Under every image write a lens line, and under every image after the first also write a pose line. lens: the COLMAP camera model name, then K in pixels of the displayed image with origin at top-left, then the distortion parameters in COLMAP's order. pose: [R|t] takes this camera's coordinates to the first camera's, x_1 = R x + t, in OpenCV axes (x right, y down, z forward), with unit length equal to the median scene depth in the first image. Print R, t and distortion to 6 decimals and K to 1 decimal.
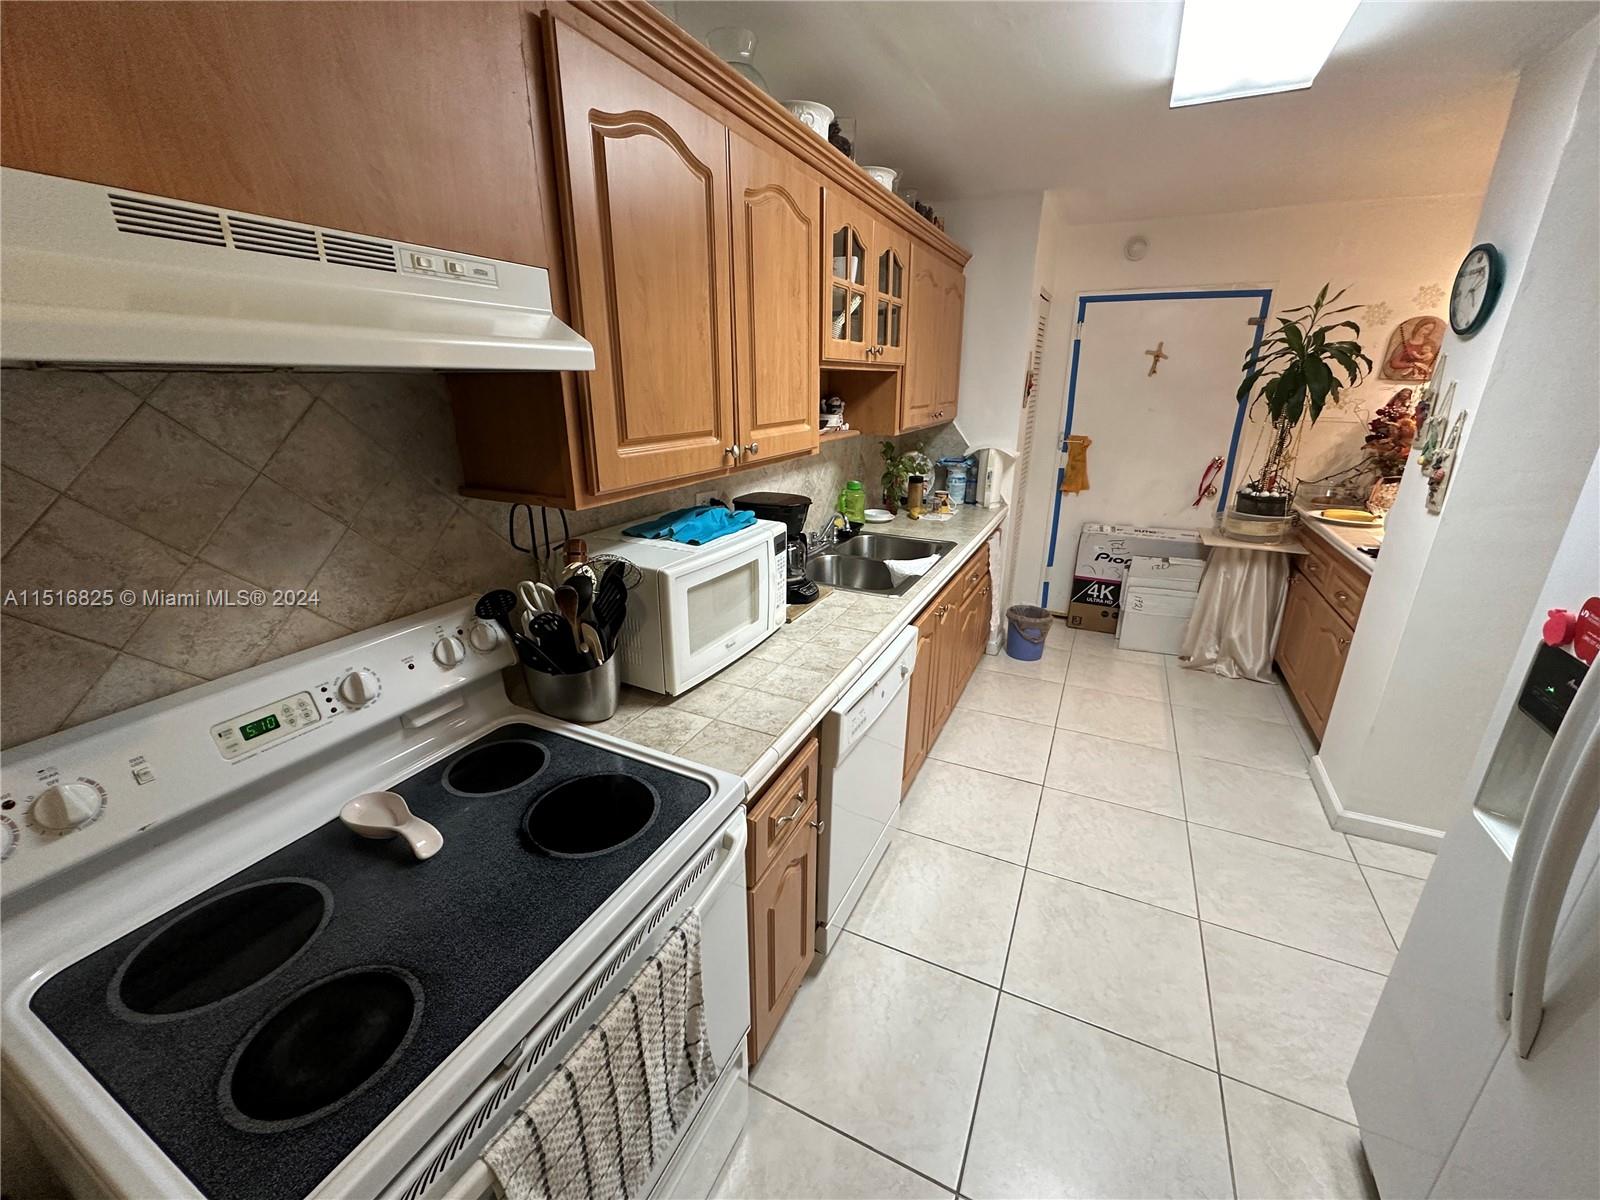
lens RADIAL K [[637.0, 0, 801.2], [0, 637.0, 598.0], [0, 0, 1]] dist [-0.003268, 0.000756]
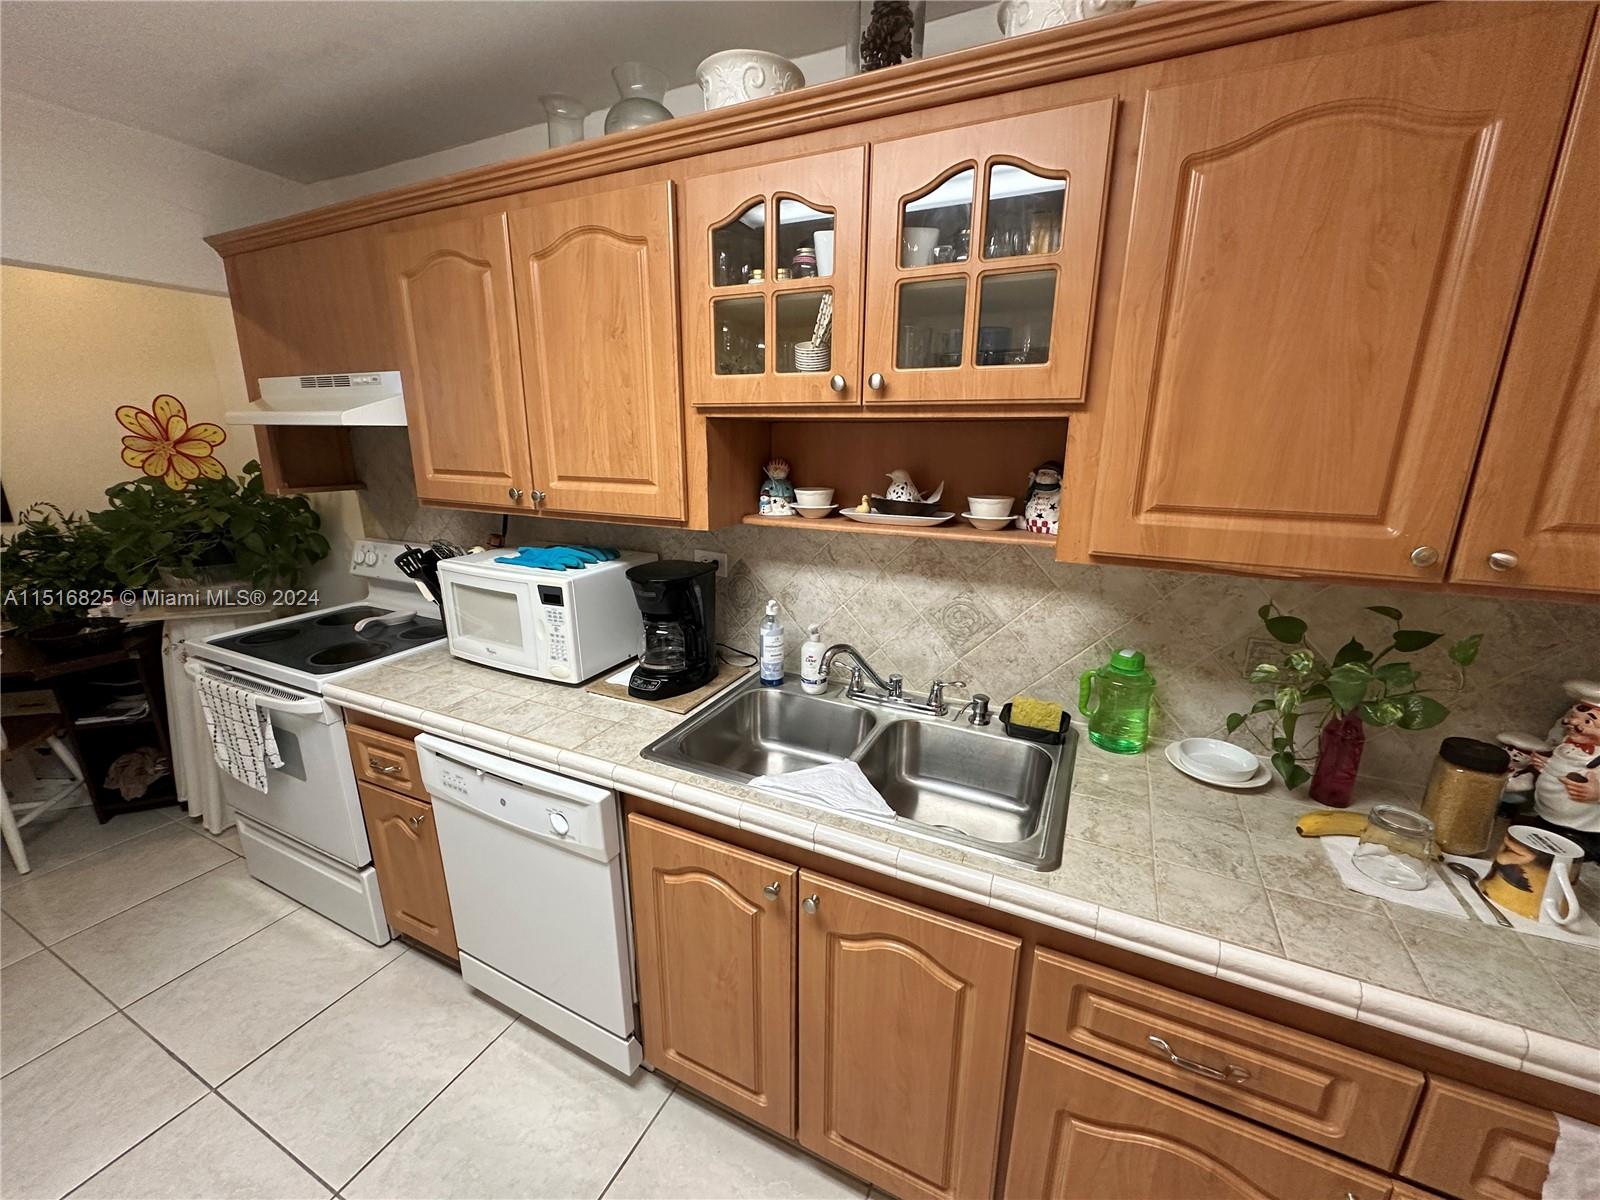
lens RADIAL K [[637.0, 0, 801.7], [0, 637.0, 598.9], [0, 0, 1]] dist [-0.003268, 0.000756]
pose [[0.003700, 0.253425, -0.967348, 1.057654], [-0.331997, 0.912797, 0.237864, -0.510312], [0.943273, 0.320276, 0.087514, 1.479945]]
